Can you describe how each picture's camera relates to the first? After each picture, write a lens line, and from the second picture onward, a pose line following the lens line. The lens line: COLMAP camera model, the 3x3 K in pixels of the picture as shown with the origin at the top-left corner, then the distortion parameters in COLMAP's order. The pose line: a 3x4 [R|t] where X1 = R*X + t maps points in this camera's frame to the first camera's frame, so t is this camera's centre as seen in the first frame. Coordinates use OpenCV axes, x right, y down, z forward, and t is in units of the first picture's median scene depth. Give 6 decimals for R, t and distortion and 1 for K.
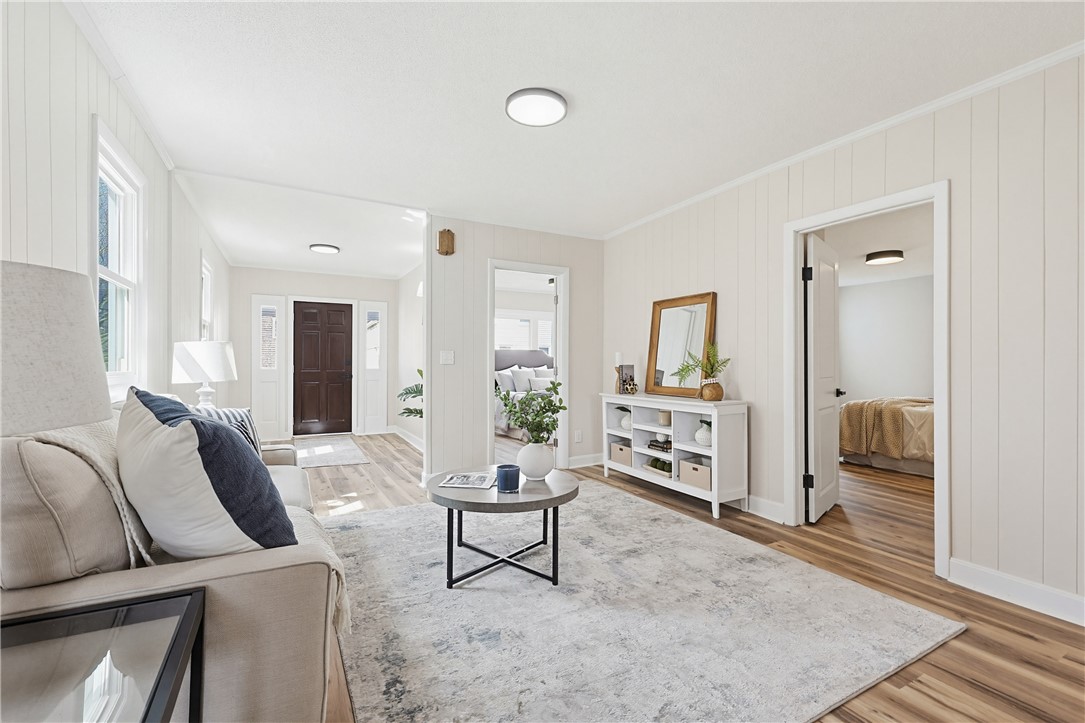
lens RADIAL K [[470.3, 0, 539.6], [0, 470.3, 359.8], [0, 0, 1]] dist [0.000334, -0.000109]
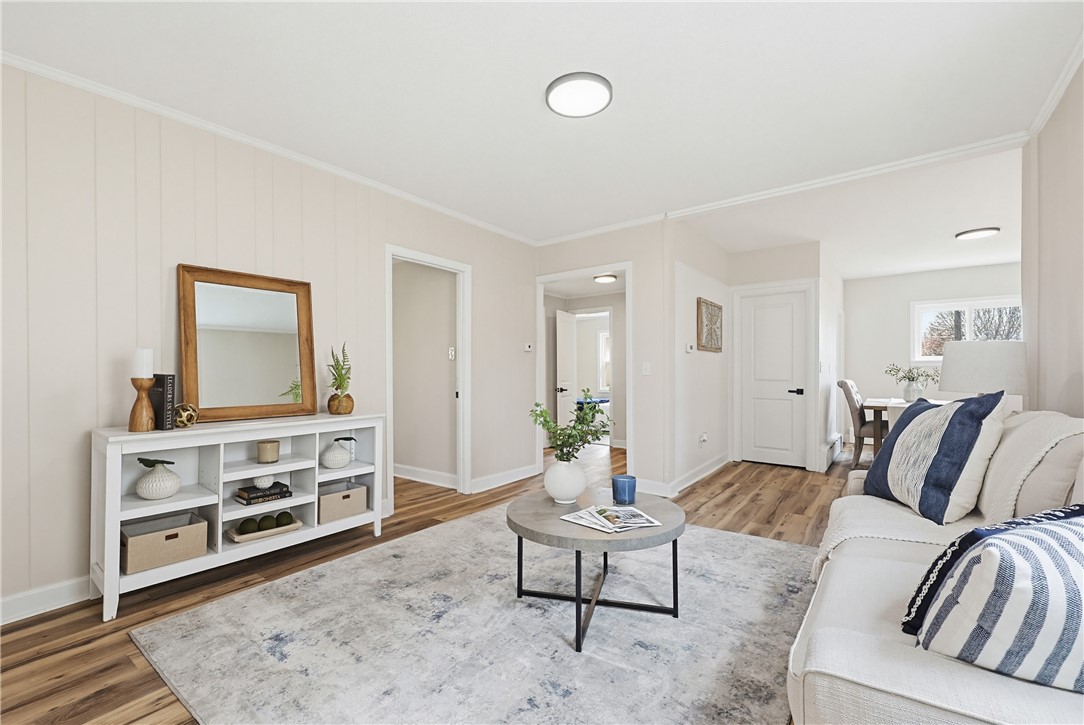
lens RADIAL K [[469.9, 0, 547.5], [0, 469.9, 366.7], [0, 0, 1]] dist [0.000334, -0.000109]
pose [[-0.420531, 0.003687, 0.907271, -0.679374], [-0.005391, 0.999964, -0.006562, 0.005360], [-0.907262, -0.007651, -0.420496, 1.205546]]
